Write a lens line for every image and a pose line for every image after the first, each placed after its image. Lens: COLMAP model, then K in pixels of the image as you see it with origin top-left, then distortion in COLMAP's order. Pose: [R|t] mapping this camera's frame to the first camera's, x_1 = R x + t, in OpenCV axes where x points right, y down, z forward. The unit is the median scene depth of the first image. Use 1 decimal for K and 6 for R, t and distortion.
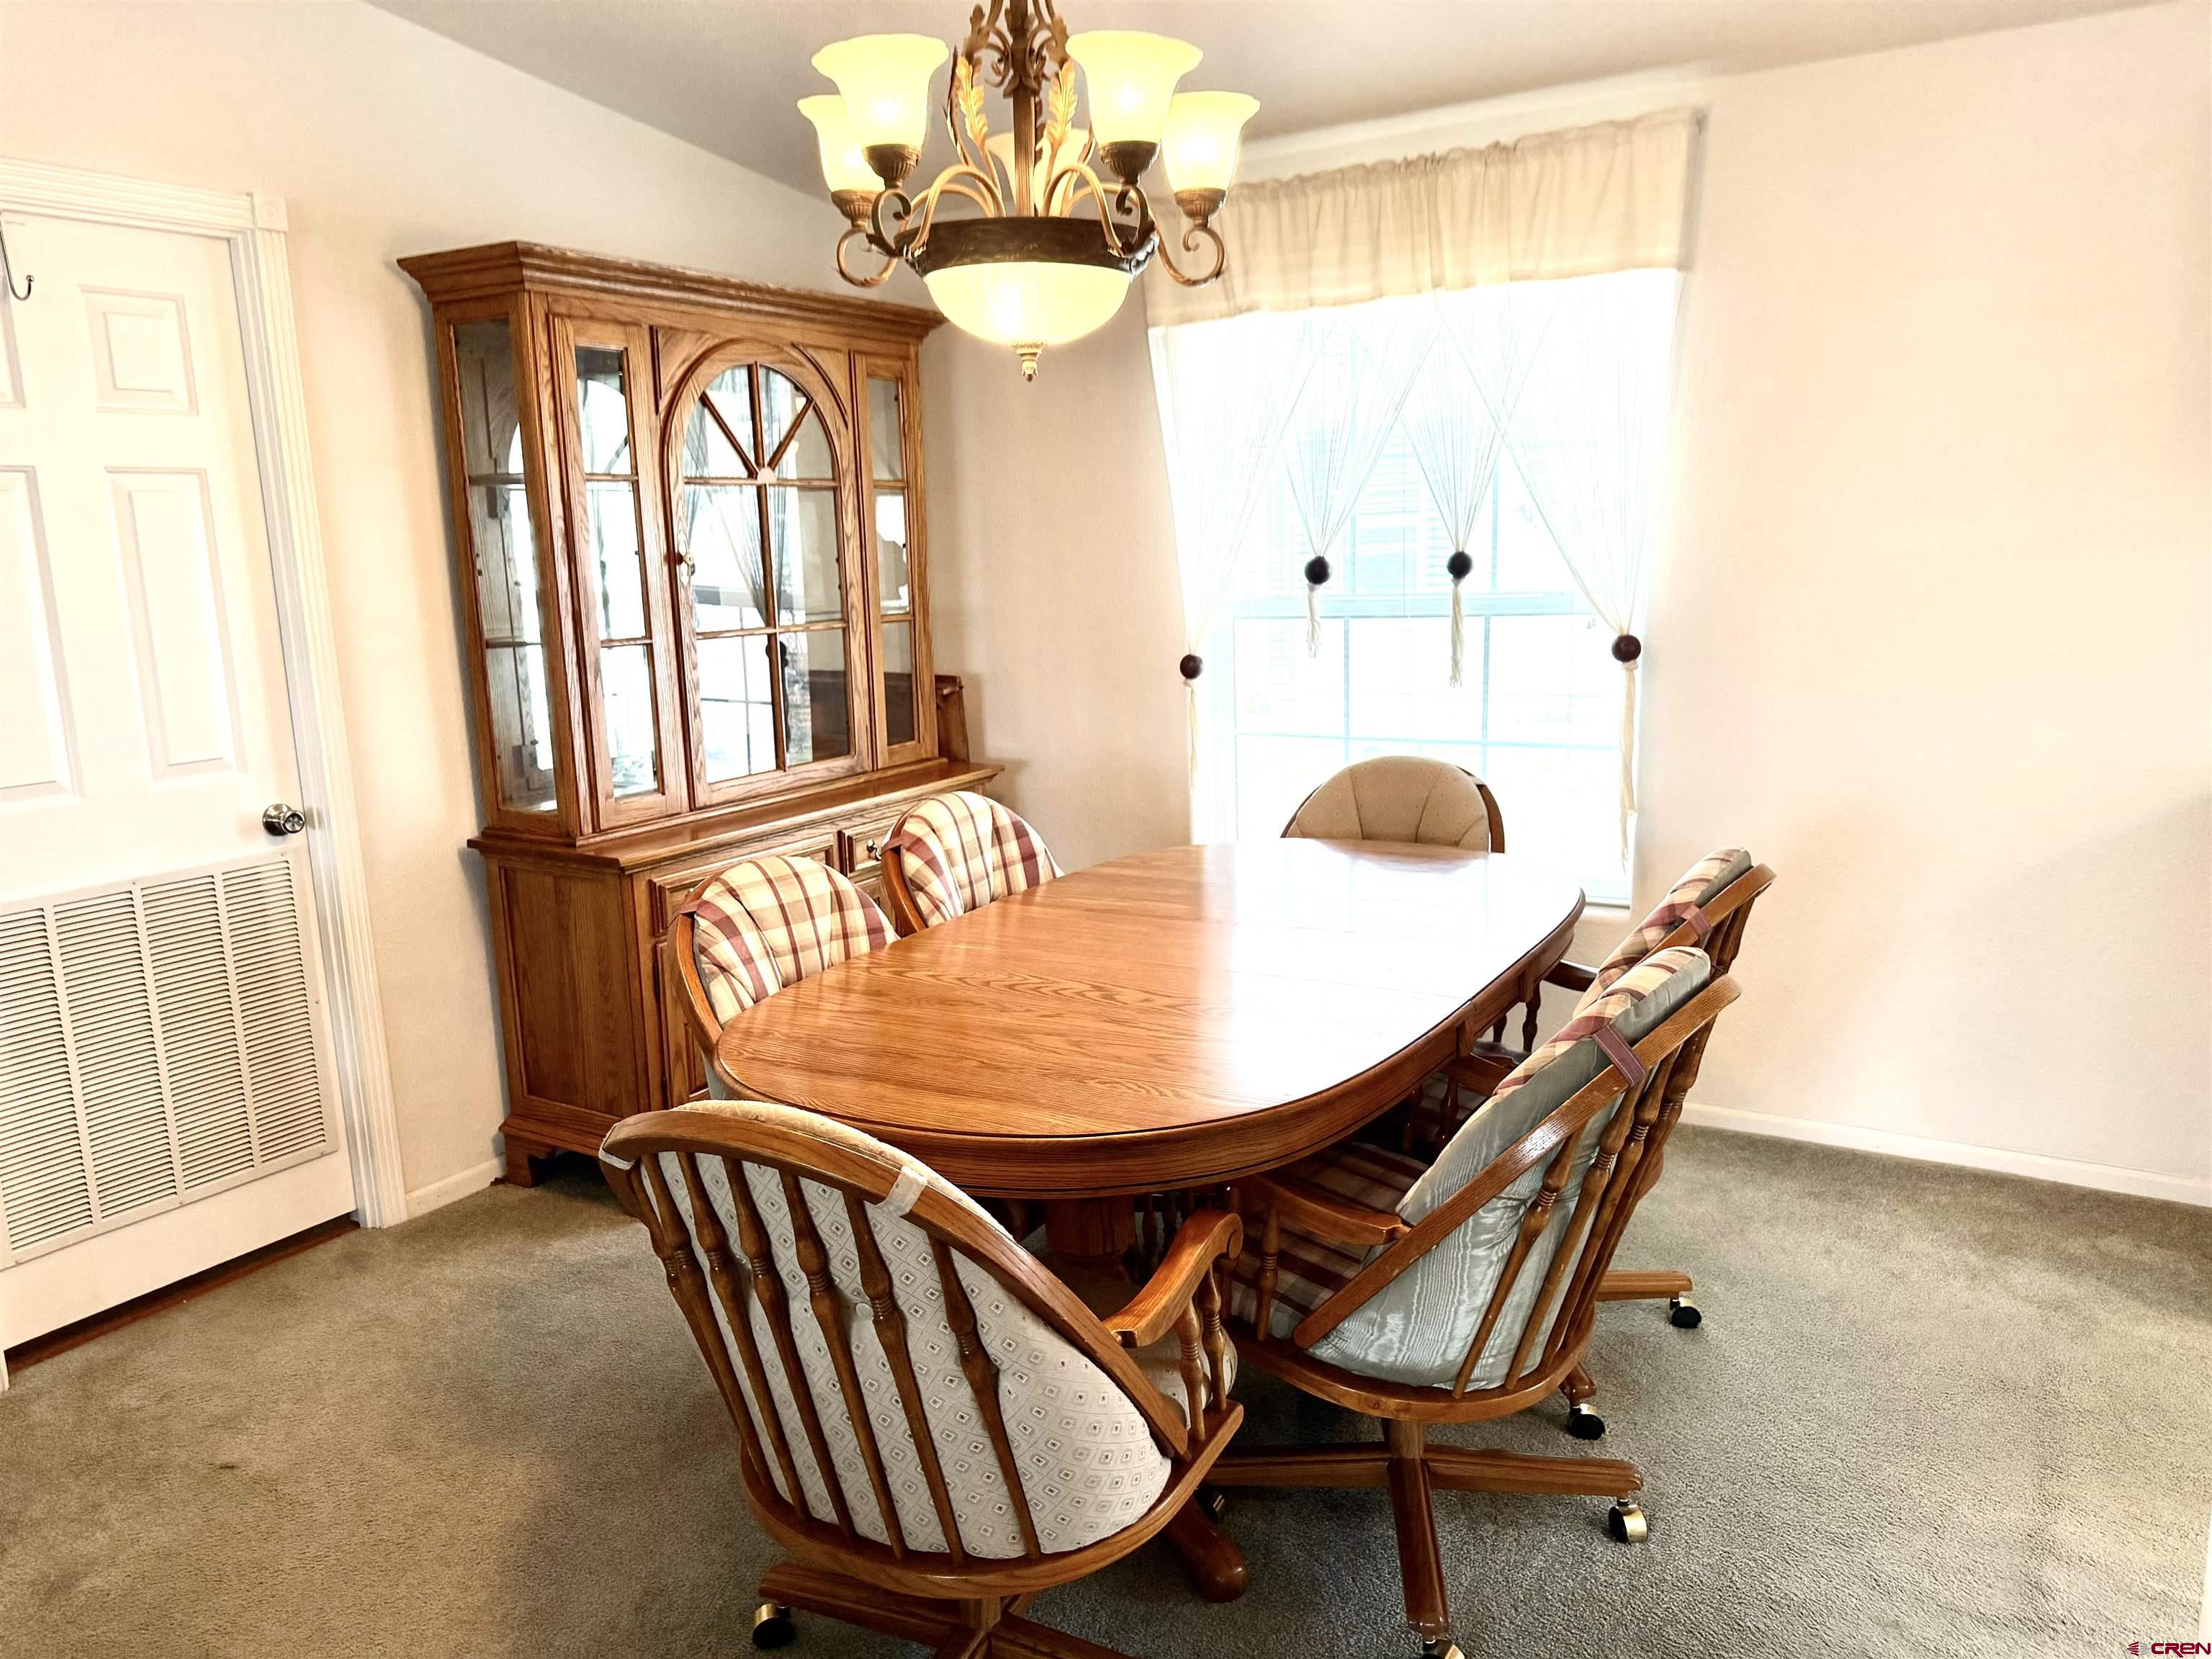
lens RADIAL K [[1579.2, 0, 1108.8], [0, 1579.2, 848.8], [0, 0, 1]] dist [0.089517, -0.142216]
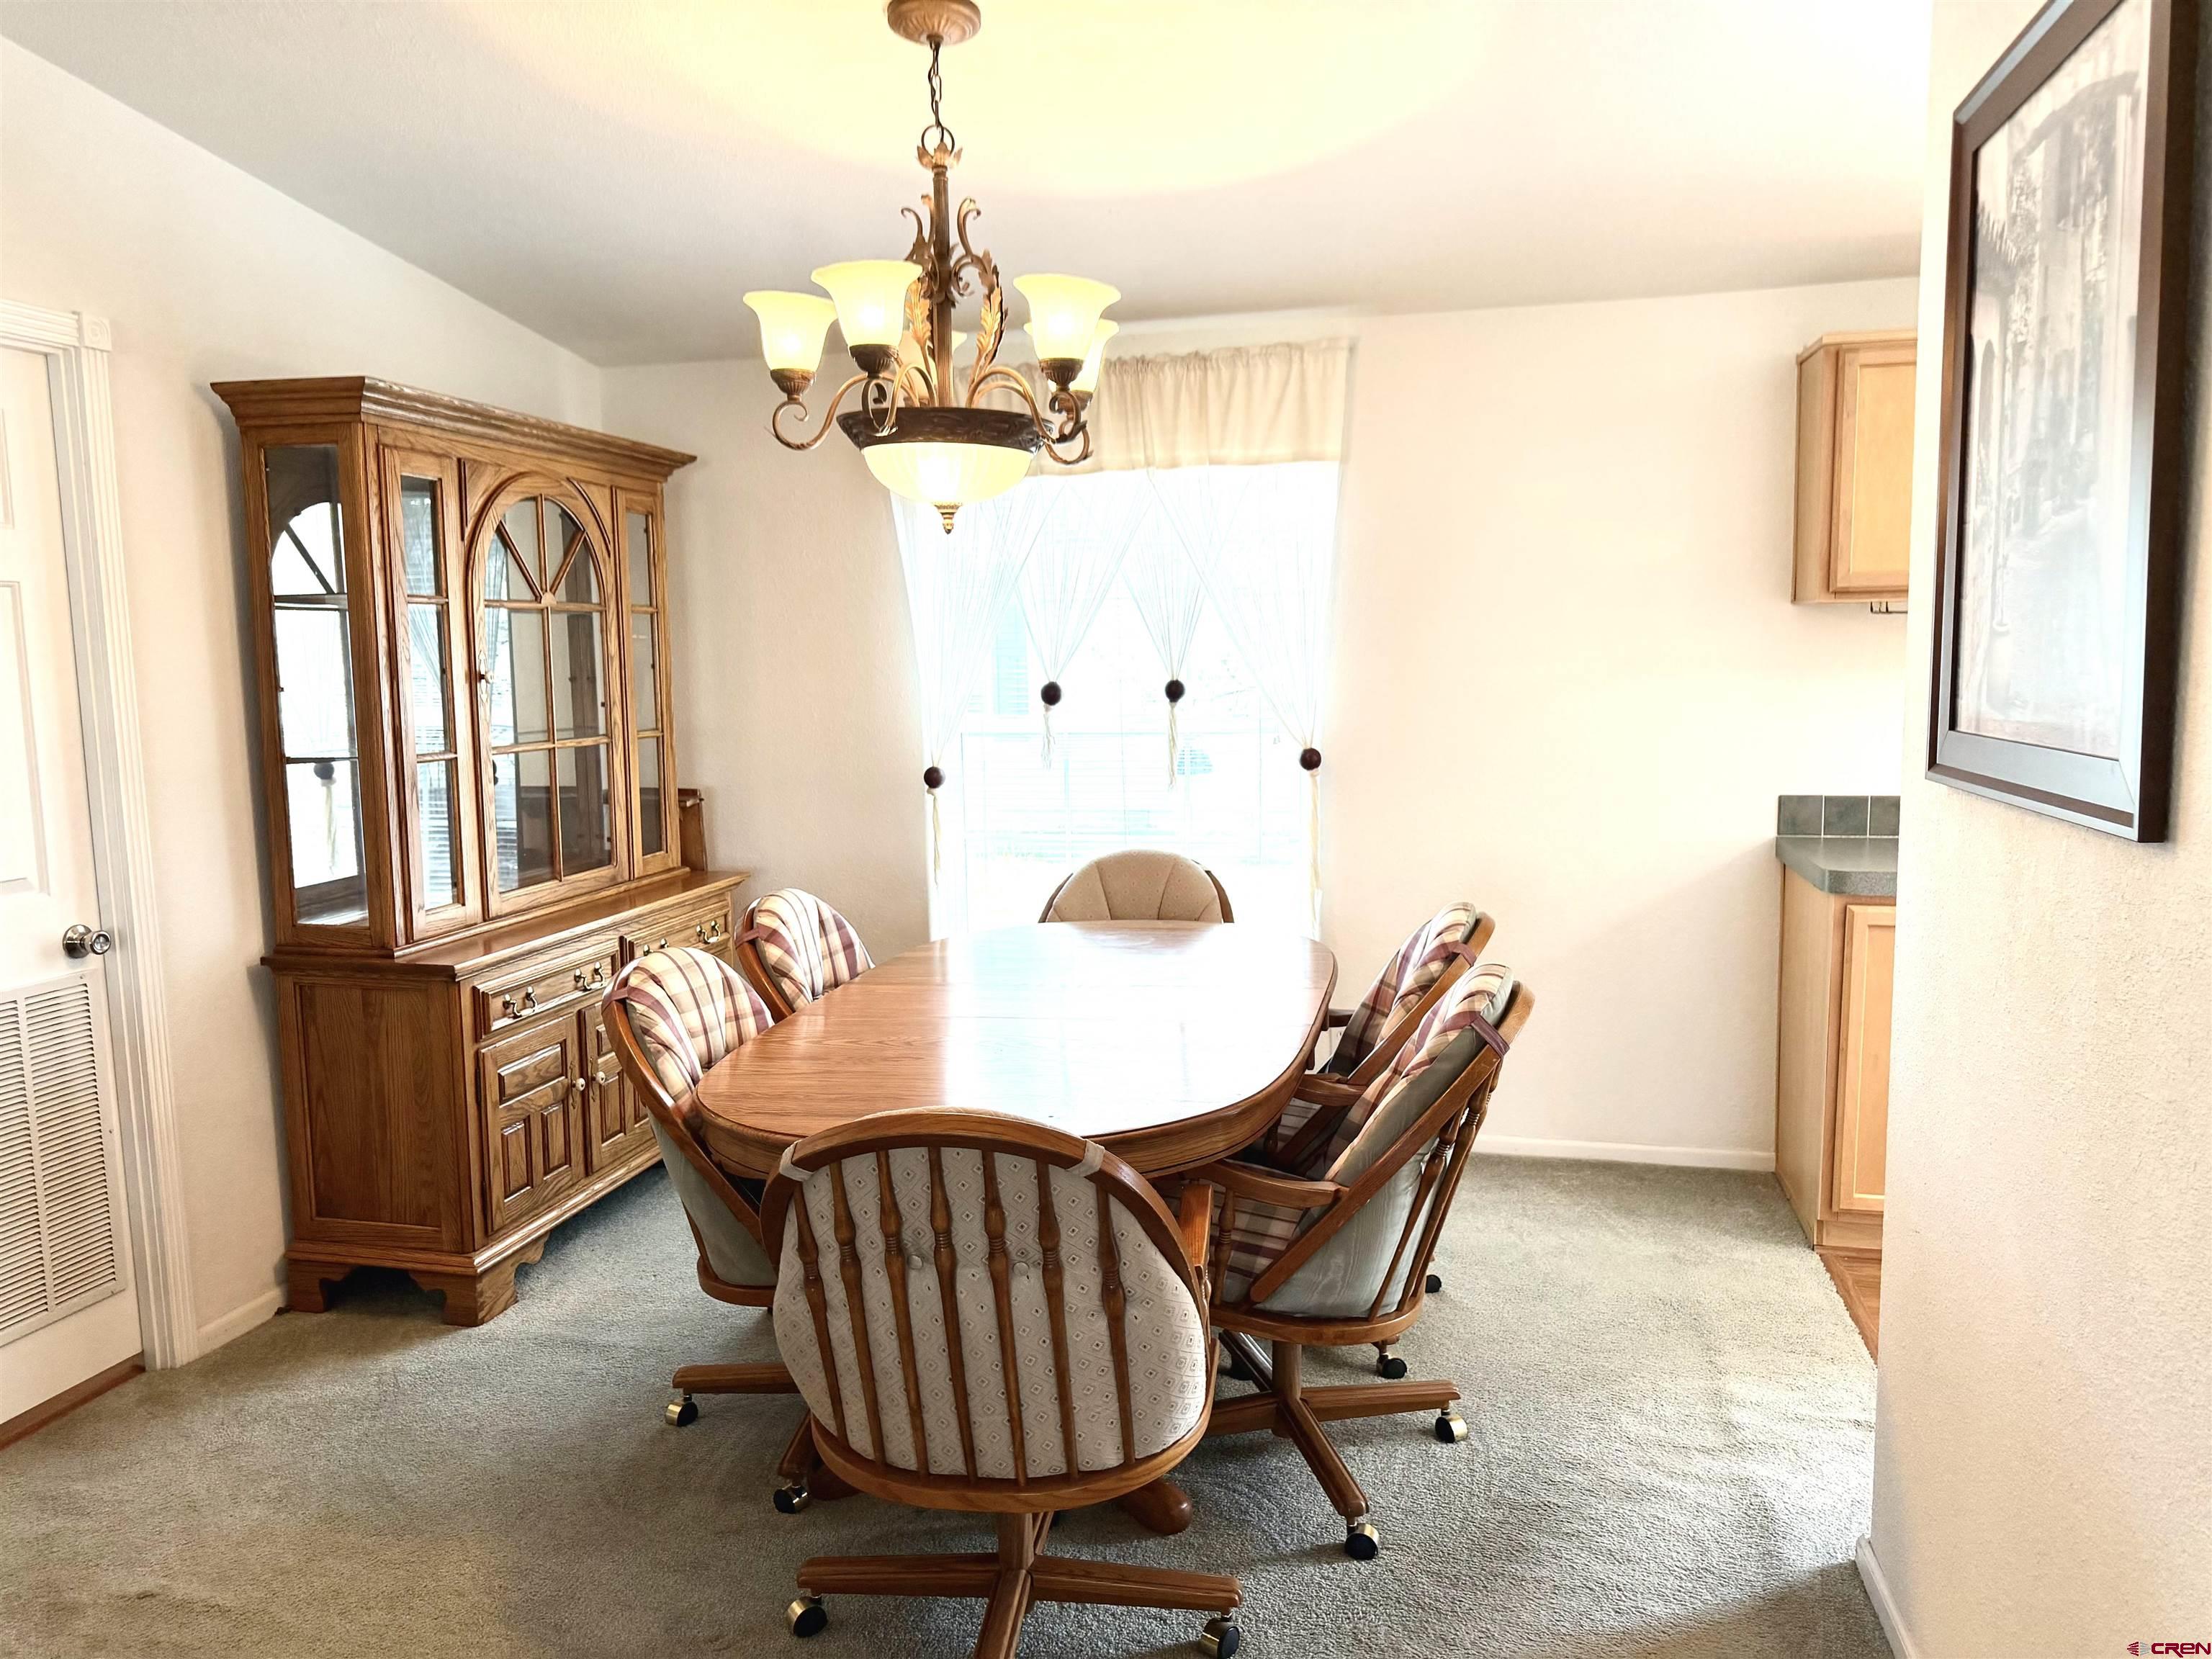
lens RADIAL K [[1576.9, 0, 1114.2], [0, 1576.9, 851.8], [0, 0, 1]] dist [0.099229, -0.138711]
pose [[0.947574, -0.025468, 0.318519, -0.220604], [0.049842, 0.996398, -0.068608, 0.024065], [-0.315624, 0.080887, 0.945430, -0.109280]]
